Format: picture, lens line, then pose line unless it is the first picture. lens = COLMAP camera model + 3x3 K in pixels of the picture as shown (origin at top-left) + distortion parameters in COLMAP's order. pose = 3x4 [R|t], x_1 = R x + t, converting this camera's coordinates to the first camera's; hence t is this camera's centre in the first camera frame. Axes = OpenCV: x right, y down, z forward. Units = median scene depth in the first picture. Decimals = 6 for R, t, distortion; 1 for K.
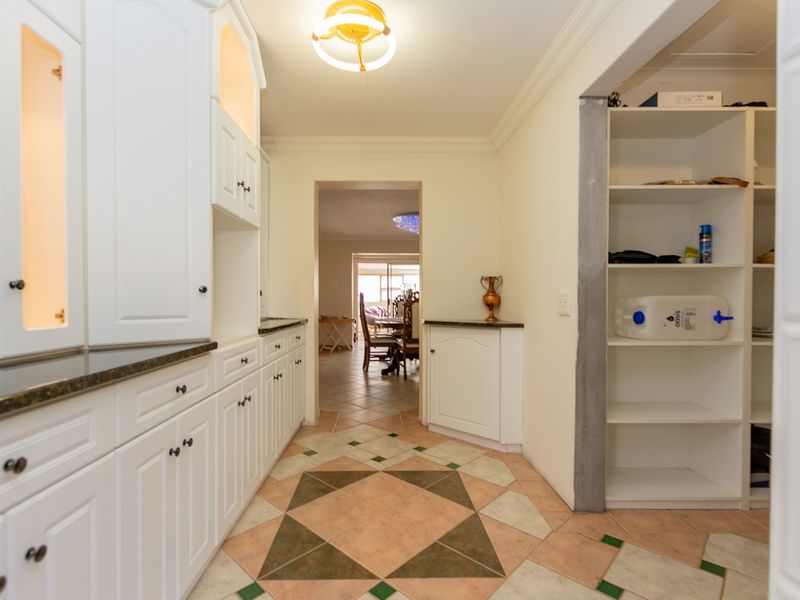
lens RADIAL K [[413.8, 0, 396.0], [0, 413.8, 300.9], [0, 0, 1]] dist [-0.003725, -0.000273]
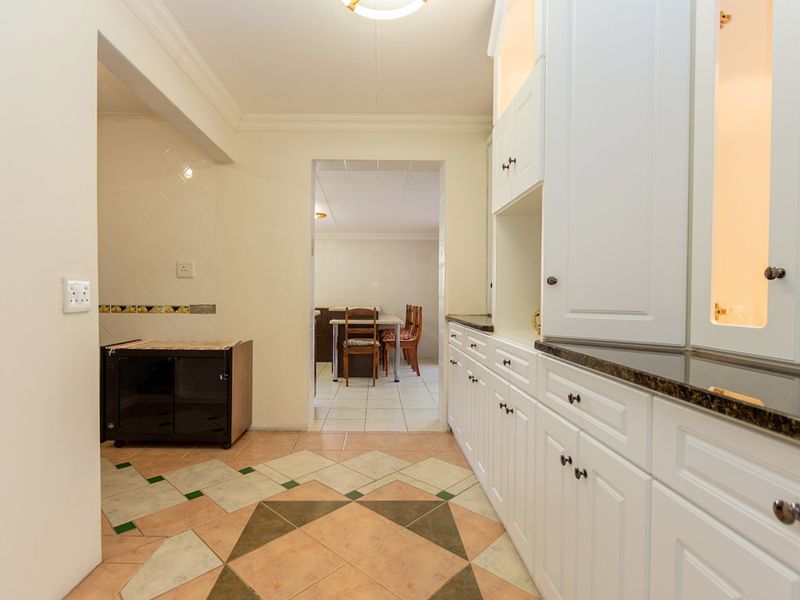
lens RADIAL K [[413.8, 0, 402.9], [0, 413.8, 302.1], [0, 0, 1]] dist [-0.003725, -0.000273]
pose [[-0.999493, -0.011627, -0.029635, -0.122674], [-0.011916, 0.999883, 0.009584, 0.008203], [0.029520, 0.009933, -0.999515, 1.985611]]
